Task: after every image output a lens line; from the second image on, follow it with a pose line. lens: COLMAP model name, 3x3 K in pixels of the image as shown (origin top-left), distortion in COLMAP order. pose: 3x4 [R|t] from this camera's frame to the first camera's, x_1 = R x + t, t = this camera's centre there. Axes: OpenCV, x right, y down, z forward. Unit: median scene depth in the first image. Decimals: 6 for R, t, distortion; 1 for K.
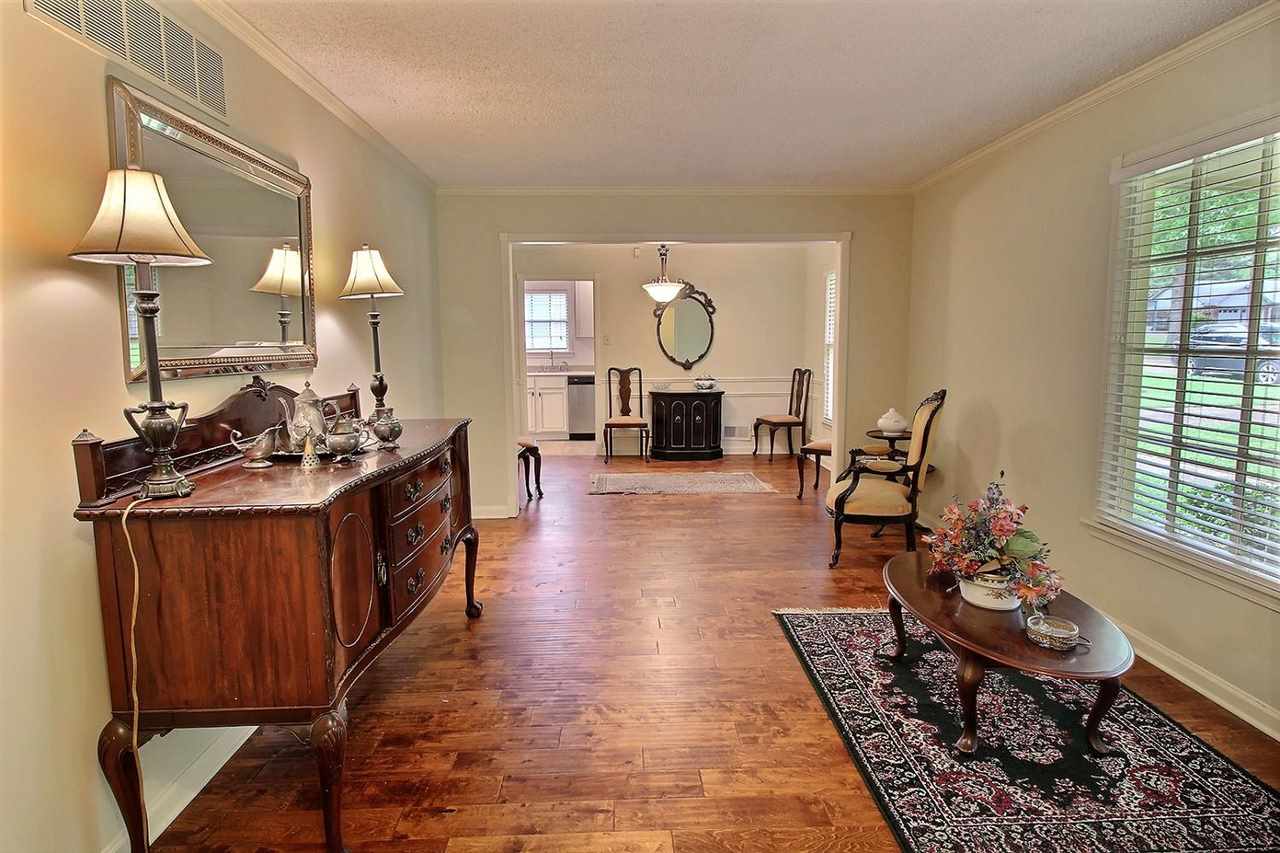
lens RADIAL K [[674.5, 0, 638.9], [0, 674.5, 423.8], [0, 0, 1]] dist [-0.001394, -0.002499]
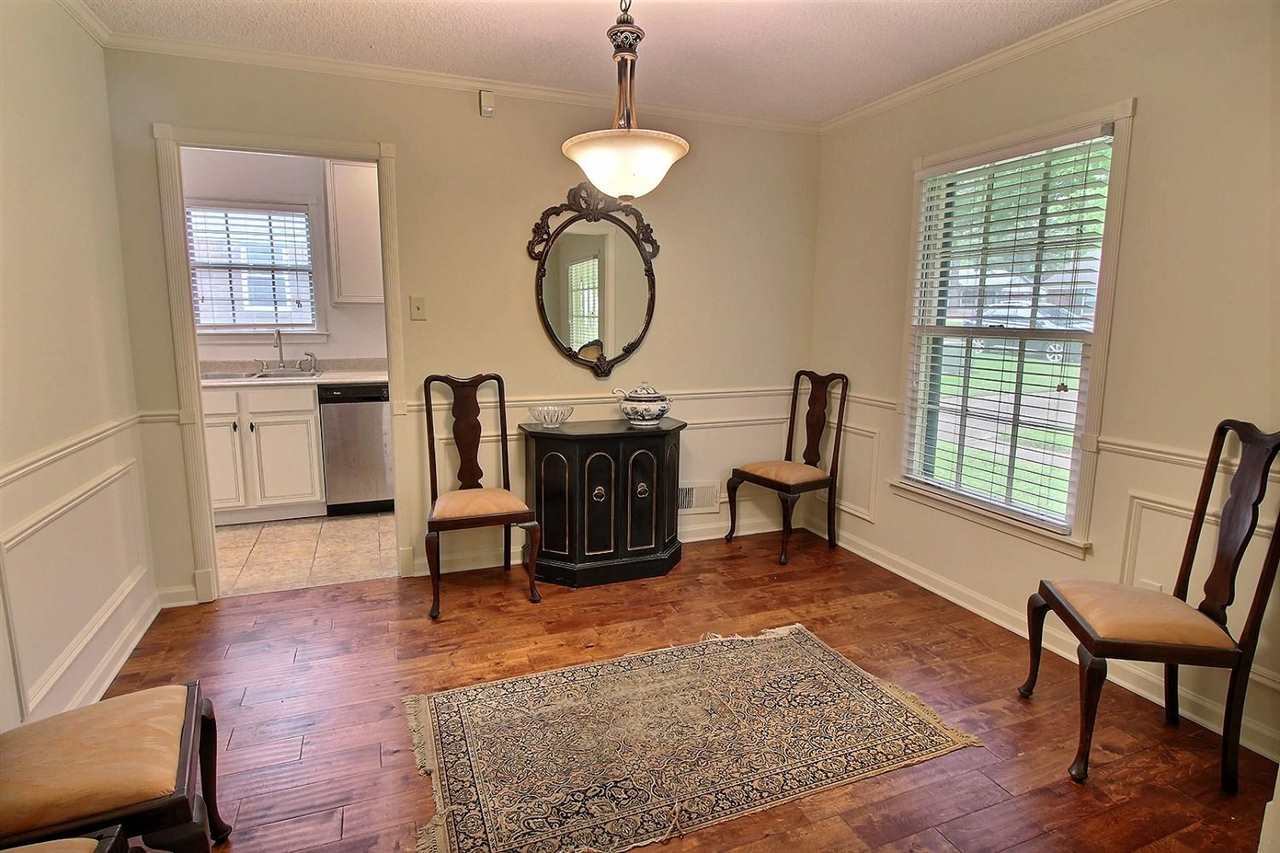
lens RADIAL K [[674.5, 0, 638.9], [0, 674.5, 423.8], [0, 0, 1]] dist [-0.001394, -0.002499]
pose [[0.942082, -0.038686, 0.333143, -0.060770], [0.024475, 0.998607, 0.046751, -0.069491], [-0.334488, -0.035890, 0.941716, 0.557342]]
